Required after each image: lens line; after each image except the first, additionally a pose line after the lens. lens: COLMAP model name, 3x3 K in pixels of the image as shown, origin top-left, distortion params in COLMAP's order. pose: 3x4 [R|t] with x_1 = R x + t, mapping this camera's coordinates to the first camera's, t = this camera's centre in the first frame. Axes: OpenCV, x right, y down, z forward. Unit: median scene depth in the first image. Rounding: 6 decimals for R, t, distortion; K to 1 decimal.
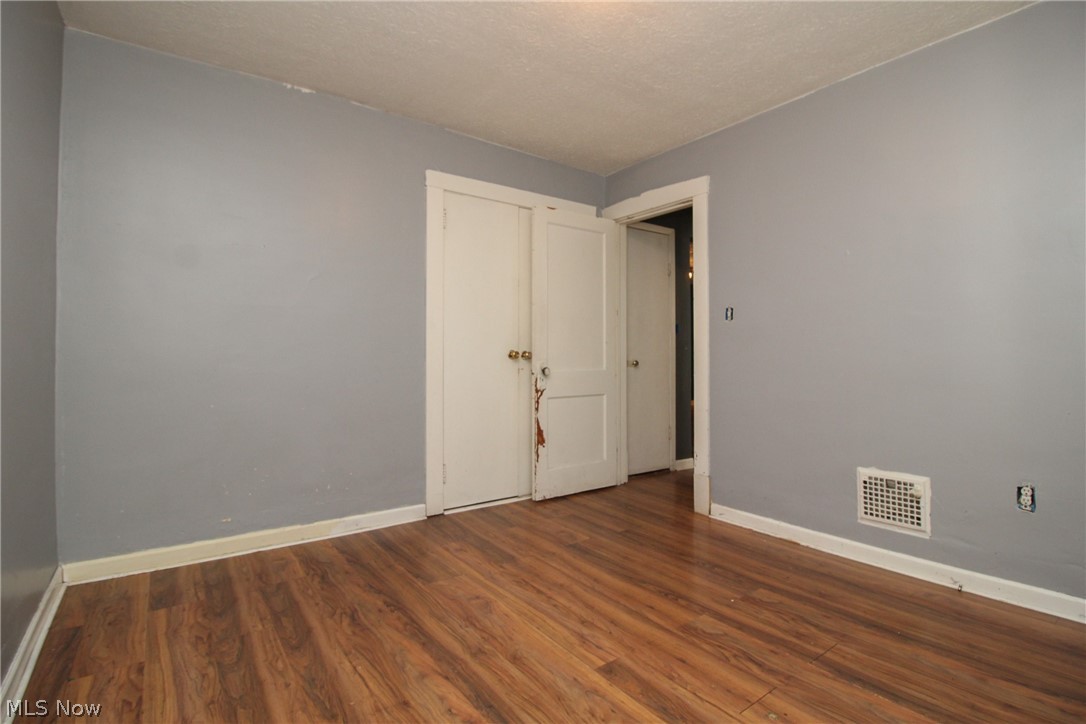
lens RADIAL K [[509.3, 0, 541.7], [0, 509.3, 358.0], [0, 0, 1]] dist [-0.009813, -0.003140]
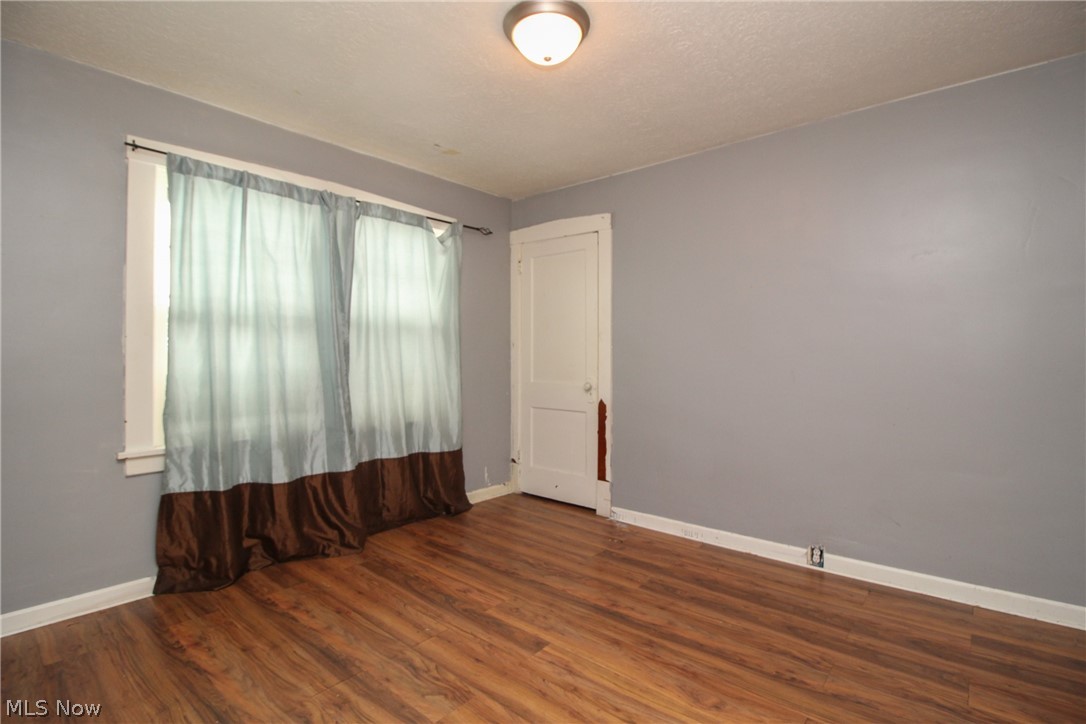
lens RADIAL K [[509.3, 0, 542.2], [0, 509.3, 360.0], [0, 0, 1]] dist [-0.009813, -0.003140]
pose [[-0.972790, -0.001513, -0.231682, 0.378566], [-0.004035, 0.999938, 0.010410, -0.086139], [0.231652, 0.011061, -0.972736, 2.011378]]
